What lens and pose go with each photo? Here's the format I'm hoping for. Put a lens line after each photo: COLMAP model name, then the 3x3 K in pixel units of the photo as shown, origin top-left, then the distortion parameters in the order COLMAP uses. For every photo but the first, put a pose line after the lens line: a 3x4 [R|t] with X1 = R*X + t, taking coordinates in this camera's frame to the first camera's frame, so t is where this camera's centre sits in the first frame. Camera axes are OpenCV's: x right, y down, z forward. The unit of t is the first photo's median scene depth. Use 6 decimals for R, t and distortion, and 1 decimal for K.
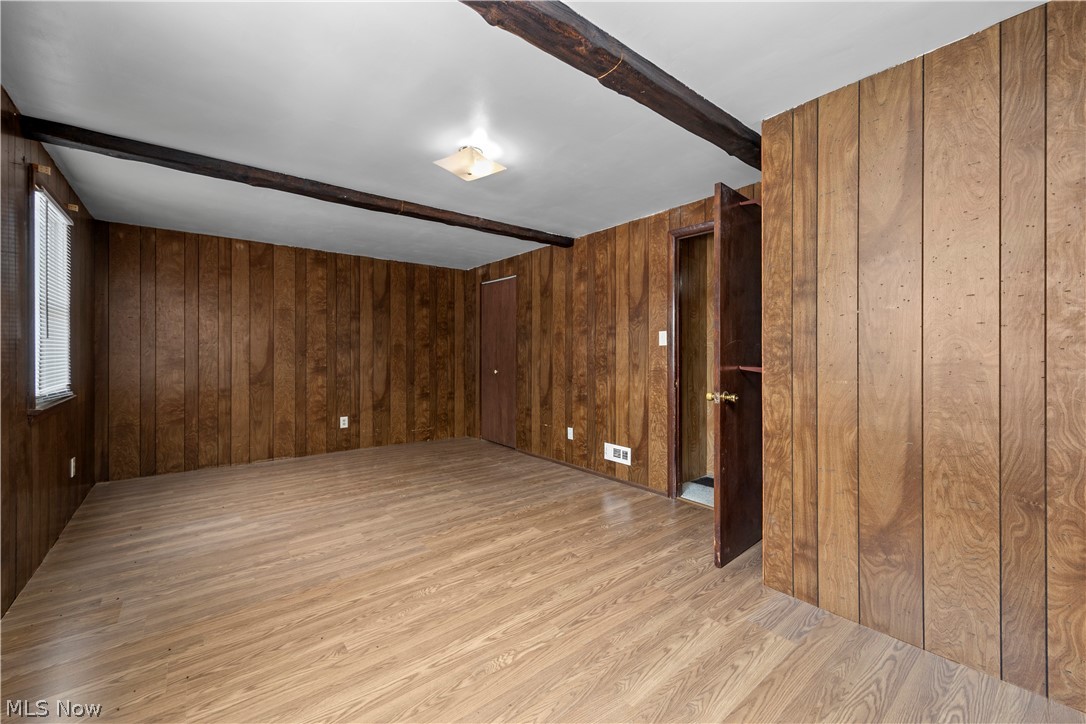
lens RADIAL K [[434.7, 0, 542.8], [0, 434.7, 354.5], [0, 0, 1]] dist [0.001273, 0.000104]
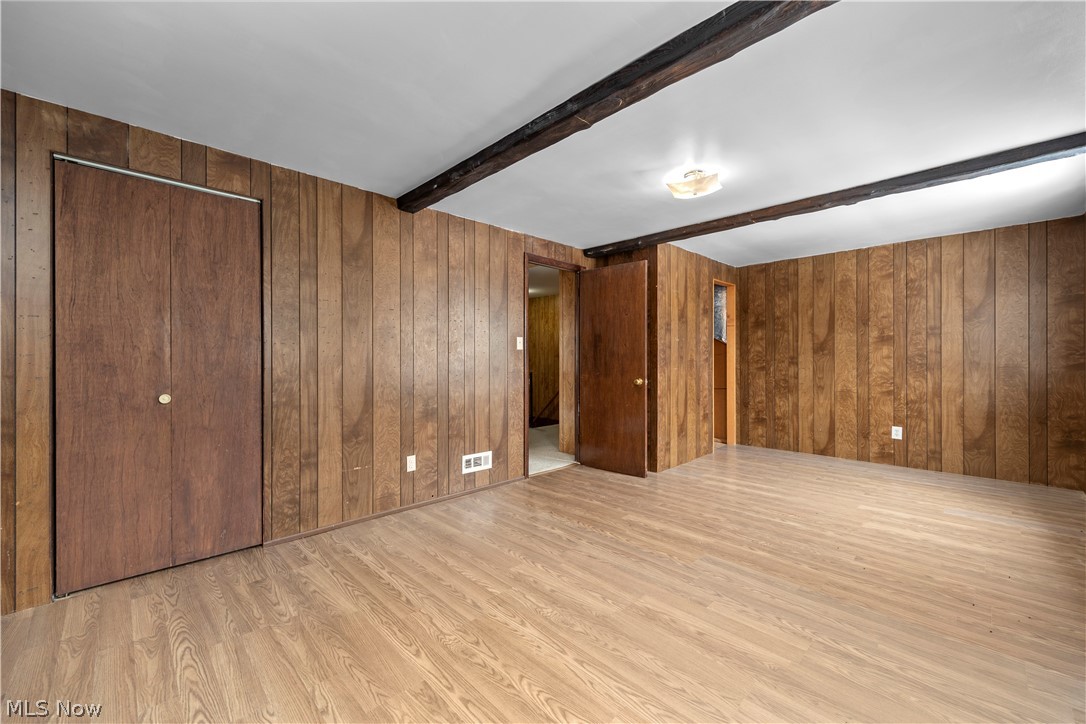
lens RADIAL K [[432.9, 0, 542.0], [0, 432.9, 359.3], [0, 0, 1]] dist [0.001365, 0.000010]
pose [[-0.096108, -0.004614, 0.995360, -0.833845], [0.001970, 0.999986, 0.004826, -0.000599], [-0.995369, 0.002424, -0.096097, 1.014213]]
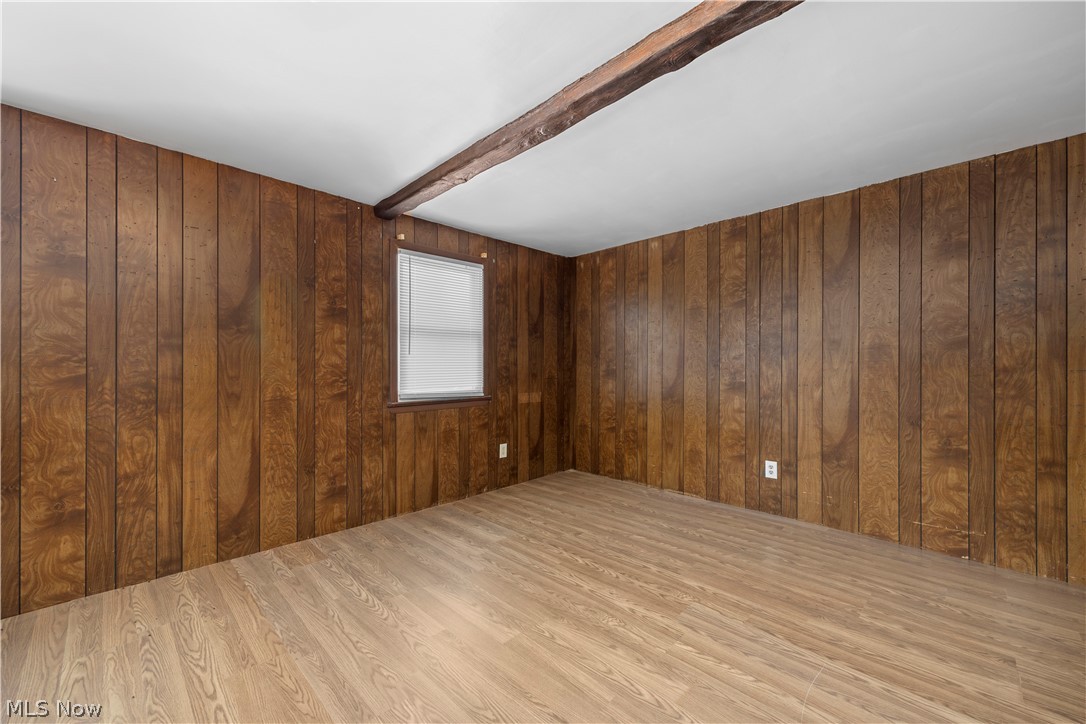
lens RADIAL K [[431.0, 0, 540.3], [0, 431.0, 366.3], [0, 0, 1]] dist [0.000071, -0.000005]
pose [[0.107072, -0.001994, -0.994249, 0.198399], [0.000826, 0.999998, -0.001916, 0.004229], [0.994251, -0.000616, 0.107073, 0.815733]]
